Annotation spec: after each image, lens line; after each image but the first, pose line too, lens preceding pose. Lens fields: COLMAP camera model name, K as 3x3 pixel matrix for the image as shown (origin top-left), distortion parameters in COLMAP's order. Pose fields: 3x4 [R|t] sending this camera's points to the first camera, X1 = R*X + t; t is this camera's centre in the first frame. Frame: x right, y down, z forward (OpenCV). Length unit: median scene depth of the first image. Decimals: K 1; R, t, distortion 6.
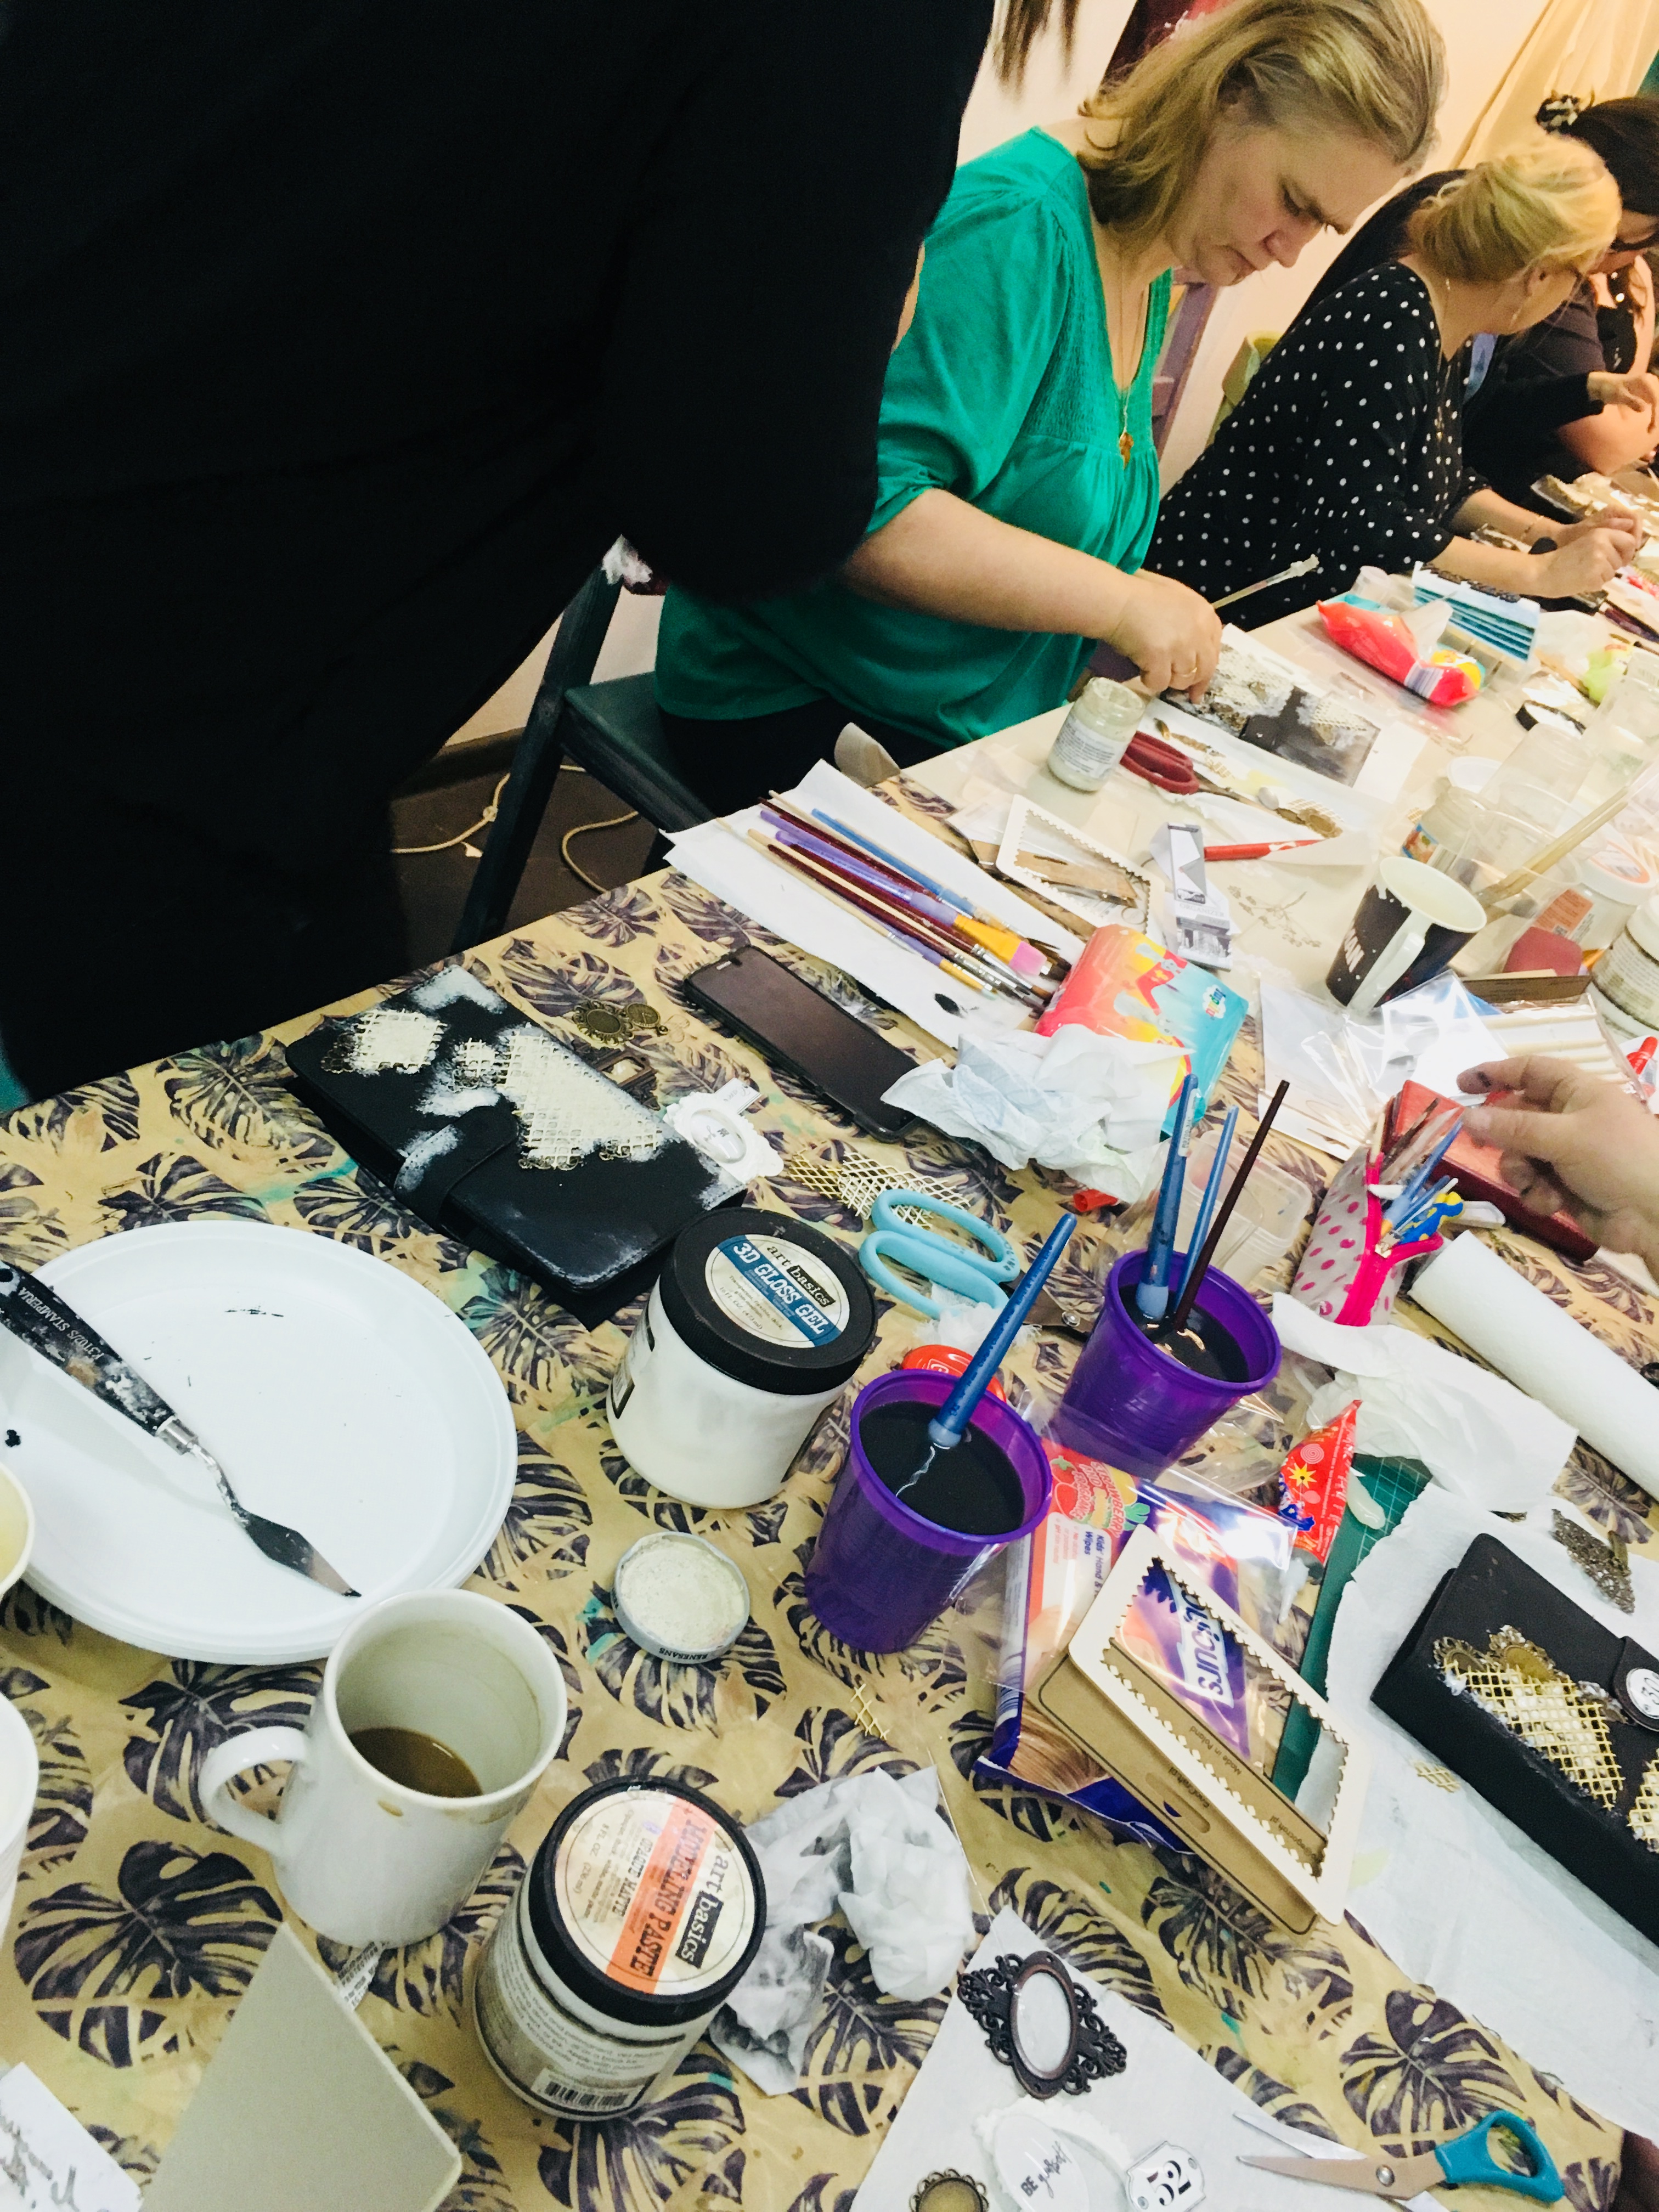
lens RADIAL K [[1835.3, 0, 835.9], [0, 1835.3, 1120.0], [0, 0, 1]] dist [0.054292, -0.087698]
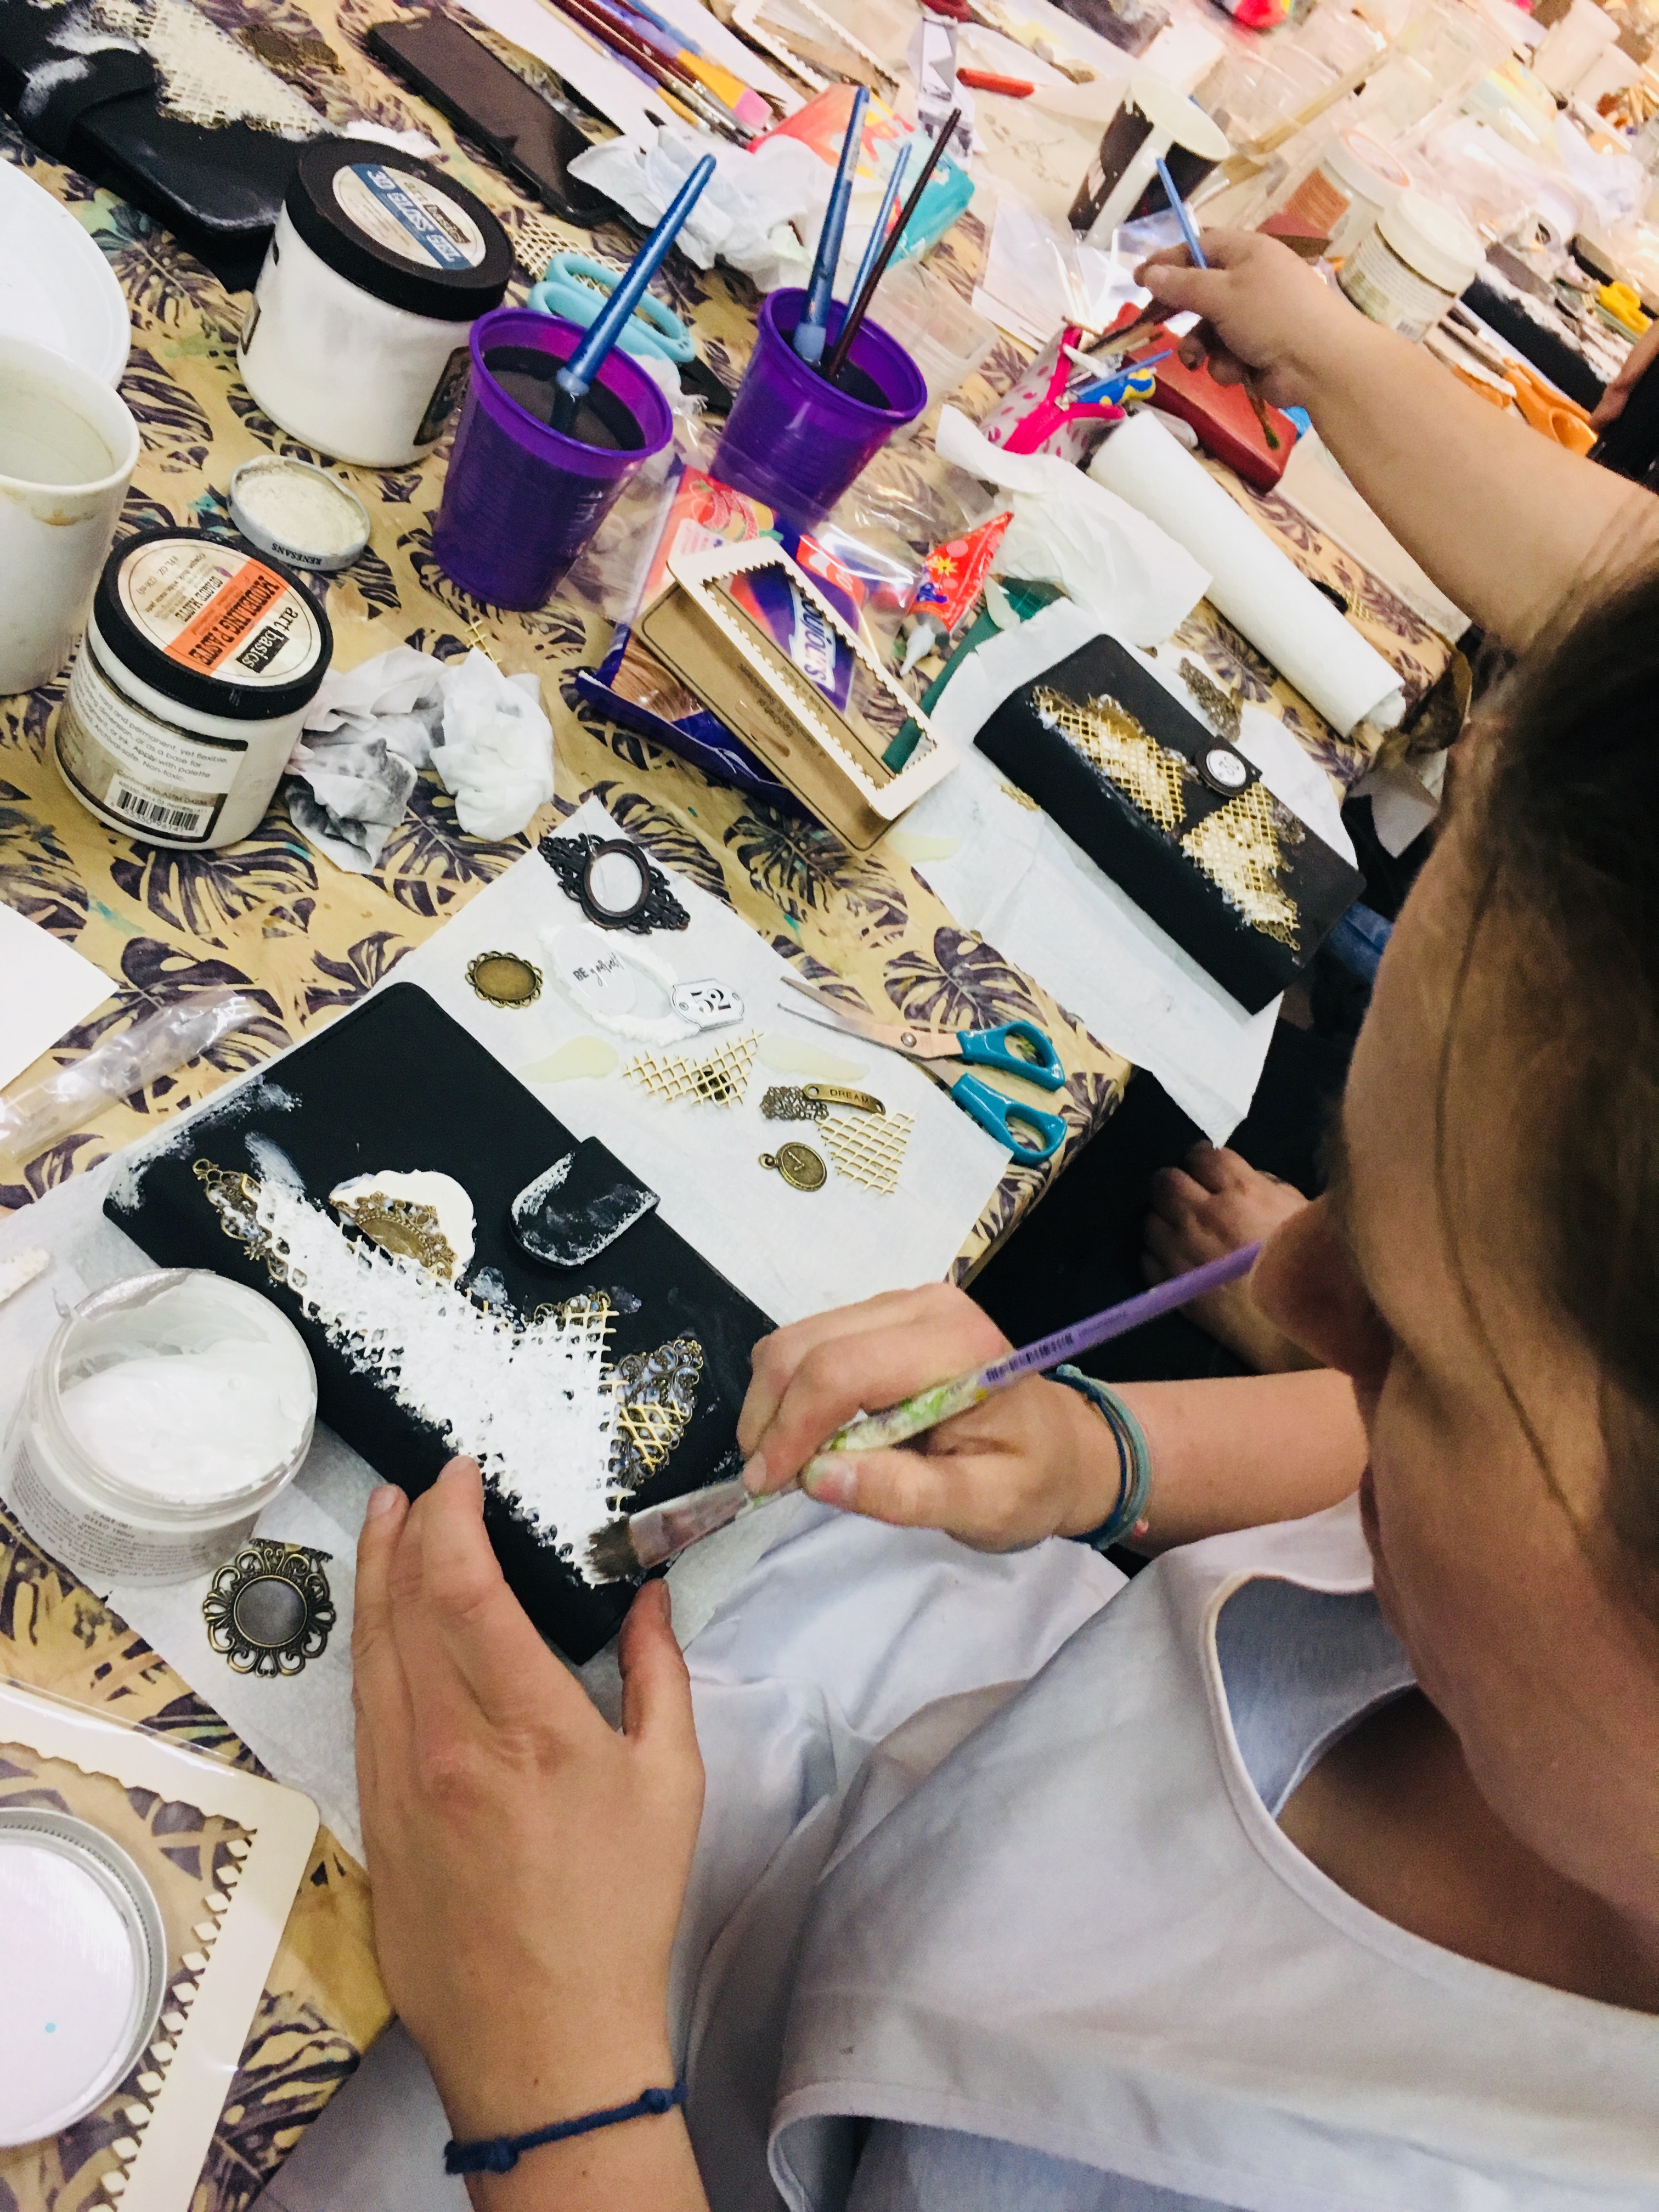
lens RADIAL K [[1835.3, 0, 832.7], [0, 1835.3, 1114.3], [0, 0, 1]] dist [0.054292, -0.087698]
pose [[0.991678, 0.057378, 0.115251, 0.103027], [-0.083495, 0.968039, 0.236494, 0.296518], [-0.097998, -0.244149, 0.964773, -0.090002]]
